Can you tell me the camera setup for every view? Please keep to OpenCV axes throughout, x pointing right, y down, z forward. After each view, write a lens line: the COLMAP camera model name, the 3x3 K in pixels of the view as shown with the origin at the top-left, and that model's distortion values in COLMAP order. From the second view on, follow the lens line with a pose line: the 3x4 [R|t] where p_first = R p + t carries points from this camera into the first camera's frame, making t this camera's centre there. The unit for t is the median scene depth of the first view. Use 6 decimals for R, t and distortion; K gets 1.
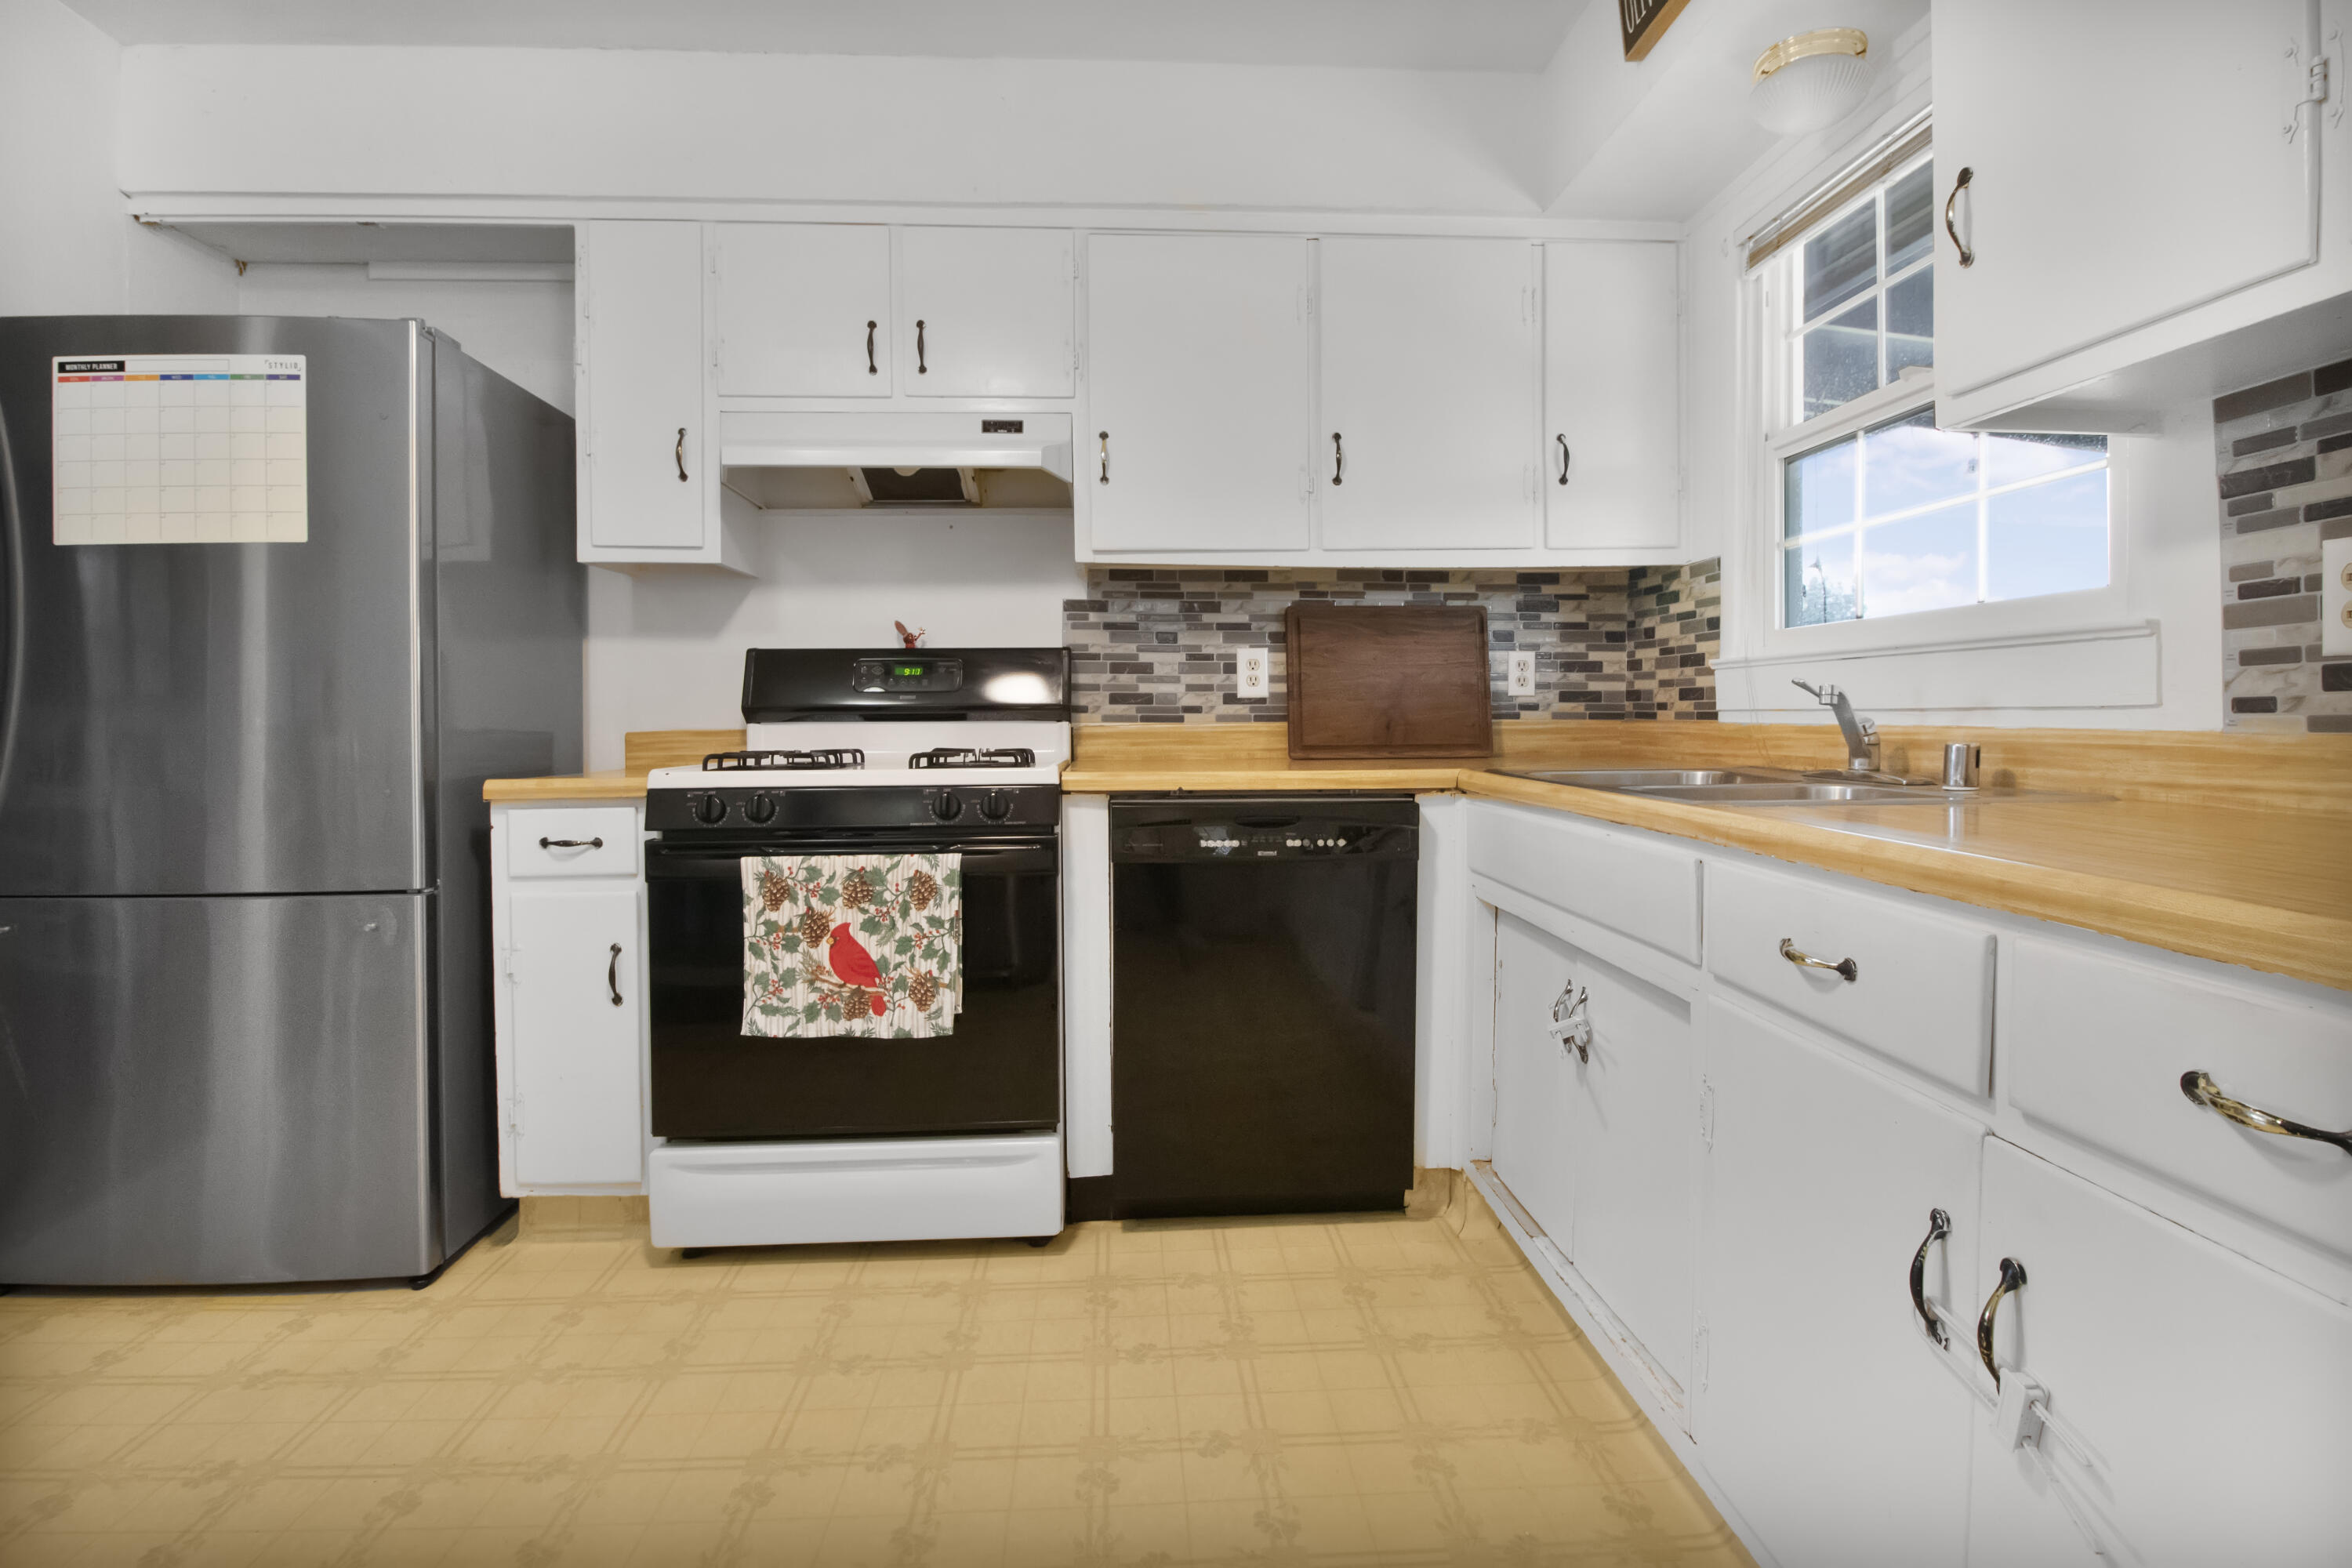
lens RADIAL K [[1112.5, 0, 1172.3], [0, 1112.5, 723.8], [0, 0, 1]] dist [-0.029557, -0.000168]
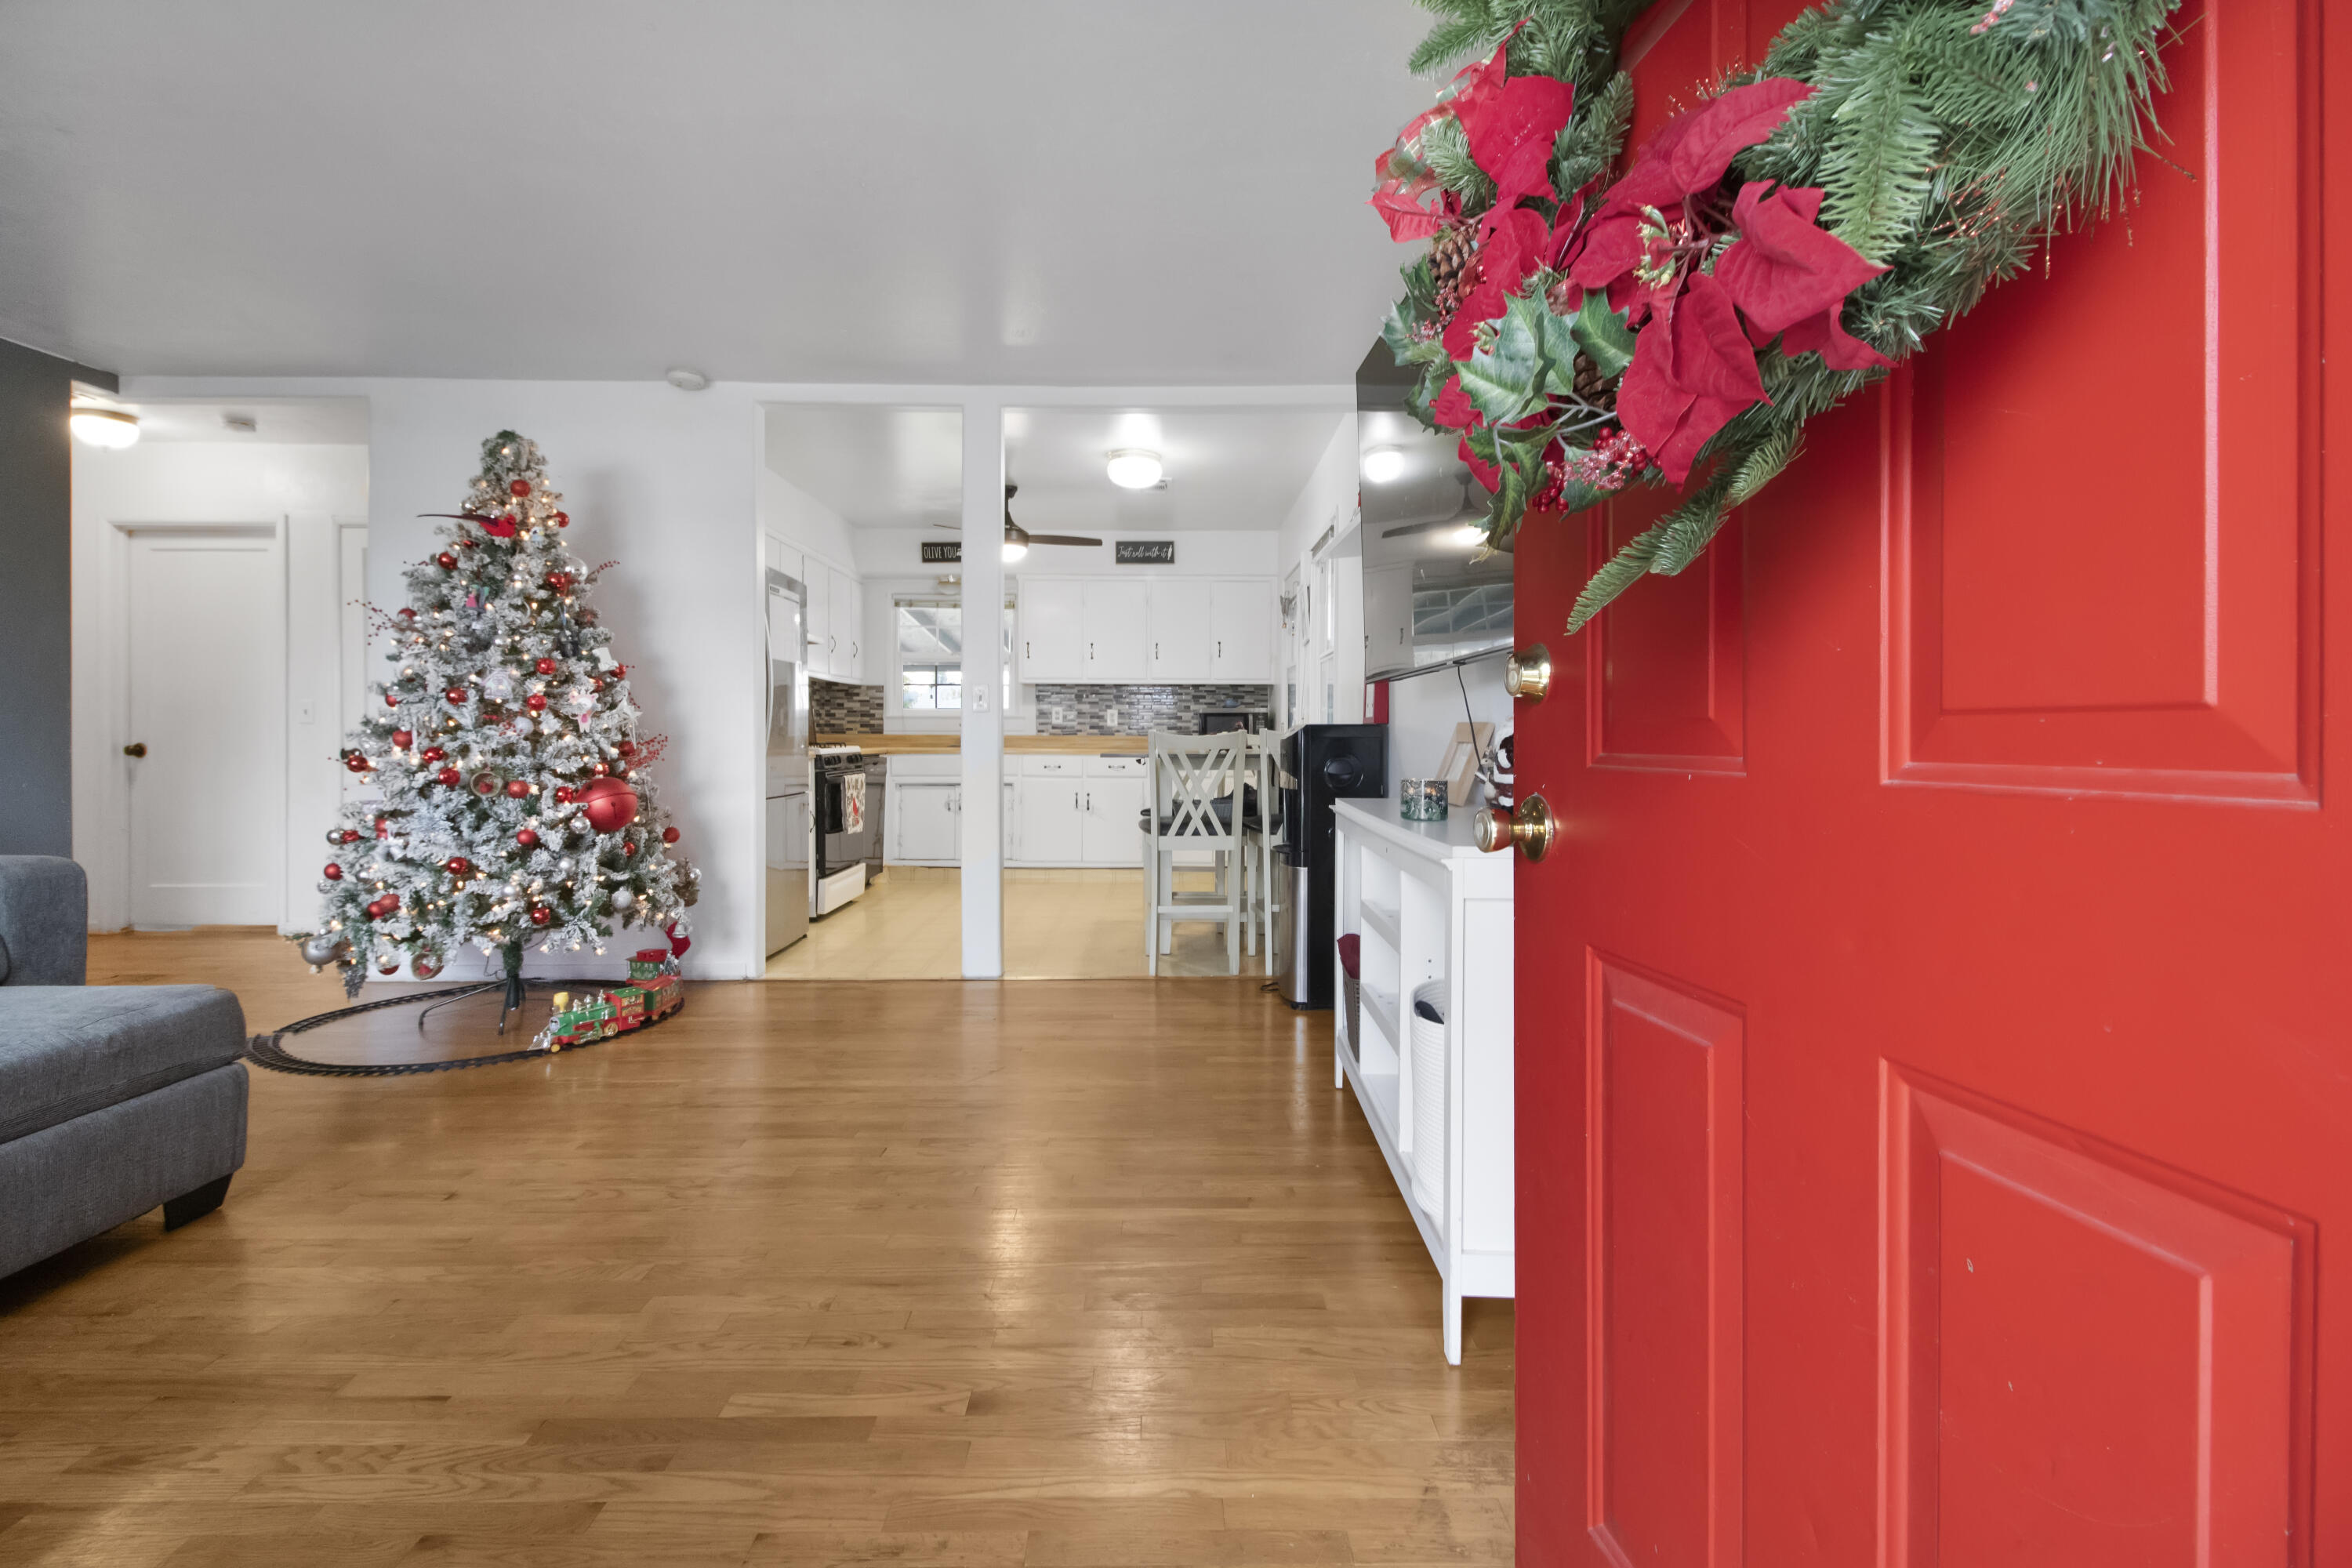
lens RADIAL K [[1103.9, 0, 1176.2], [0, 1103.9, 744.6], [0, 0, 1]] dist [0.000357, -0.000032]
pose [[0.023589, -0.003673, 0.999715, -3.198140], [0.004423, 0.999984, 0.003569, 0.024843], [-0.999712, 0.004337, 0.023605, 0.019913]]
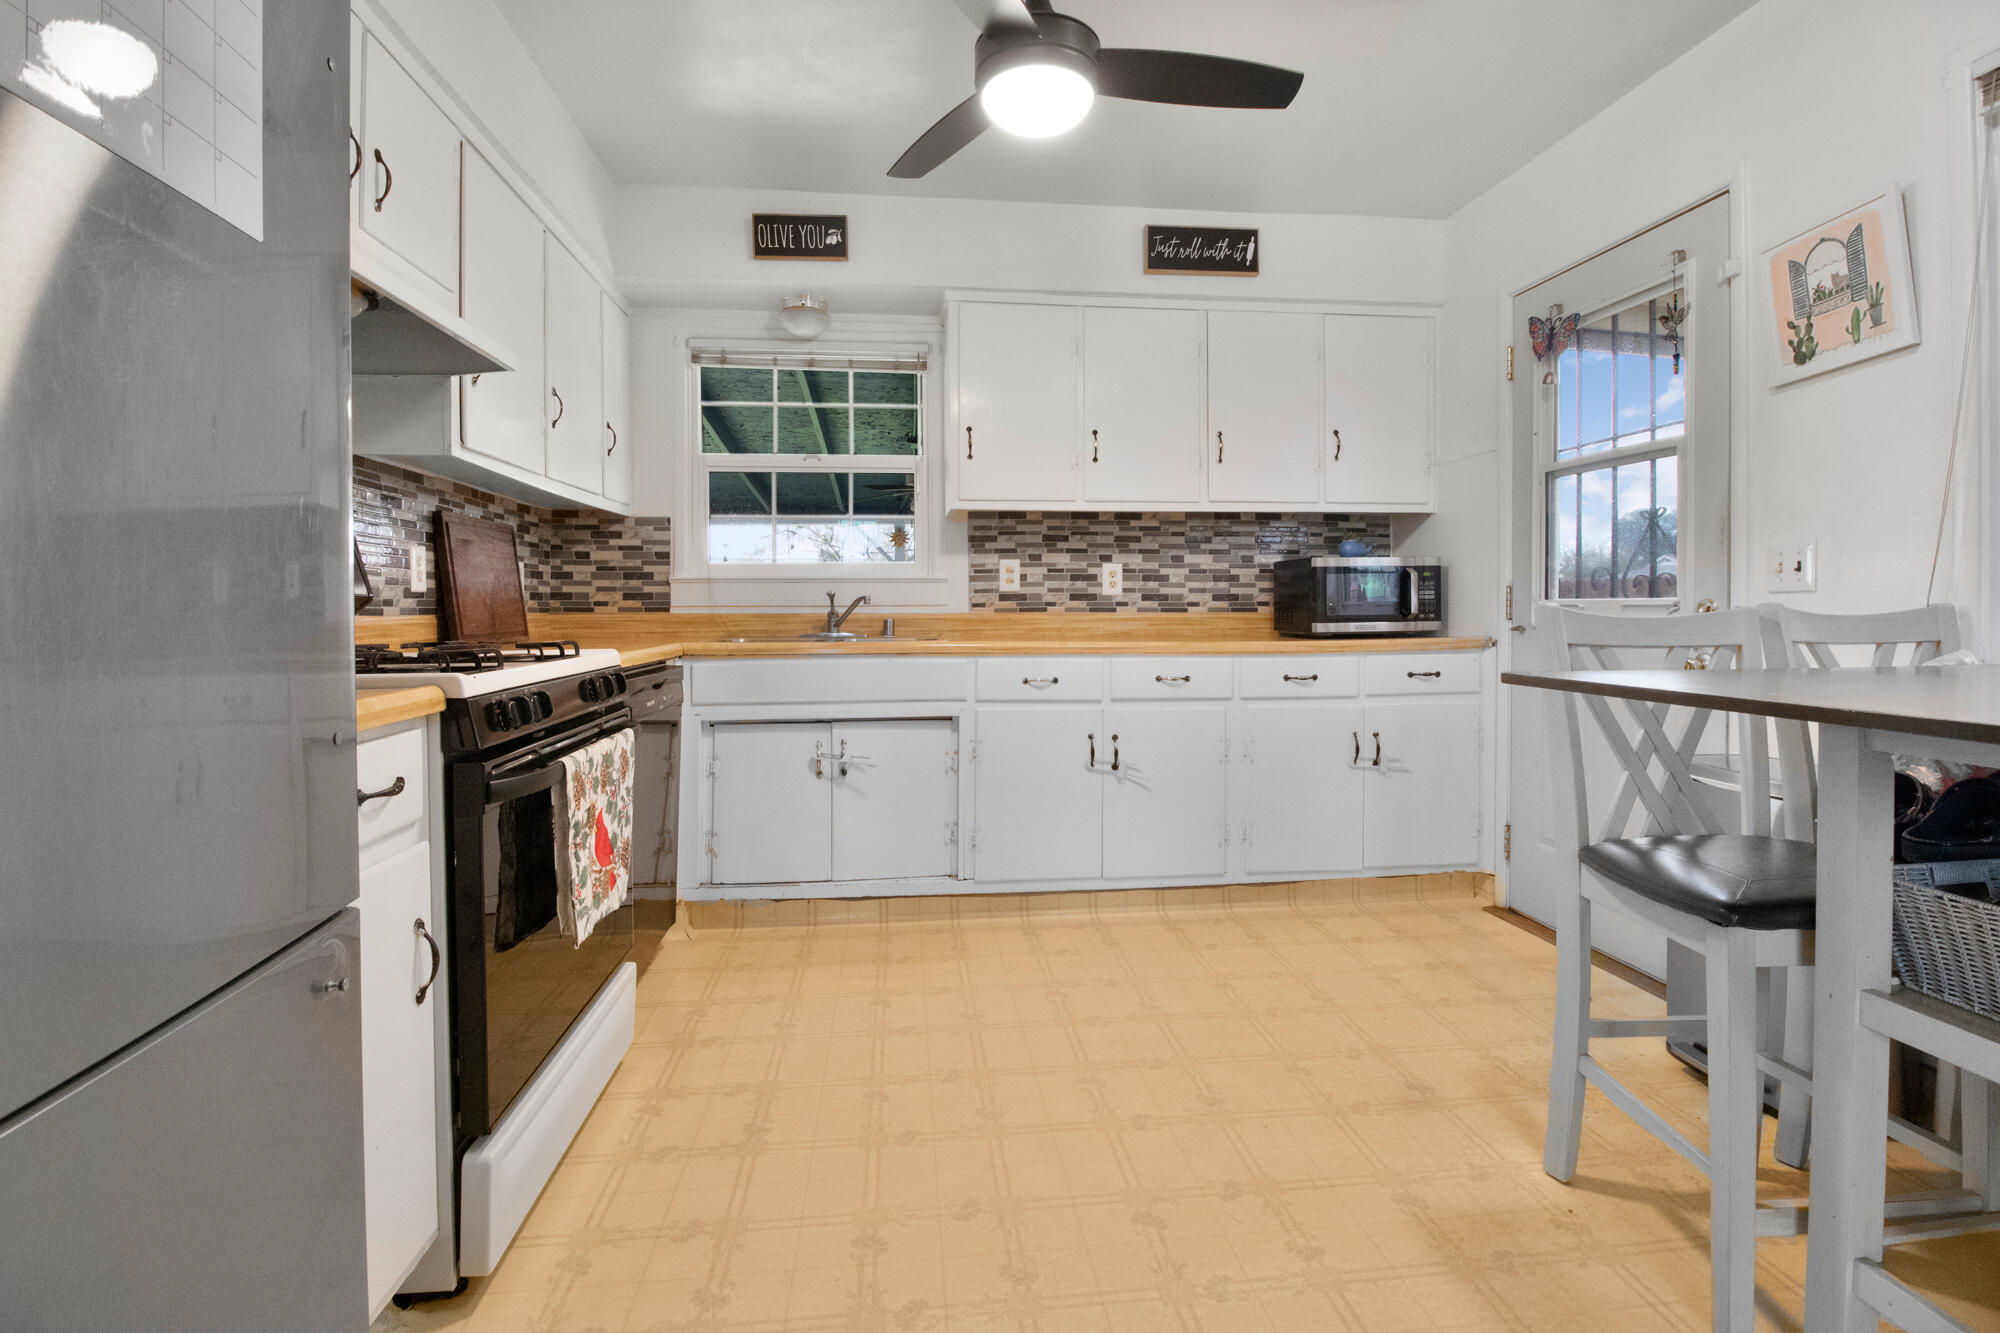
lens RADIAL K [[946.0, 0, 996.8], [0, 946.0, 615.3], [0, 0, 1]] dist [-0.029557, -0.000168]
pose [[-0.067576, -0.002768, 0.997710, -1.115128], [0.011232, 0.999931, 0.003535, 0.002541], [-0.997651, 0.011445, -0.067541, 0.656028]]
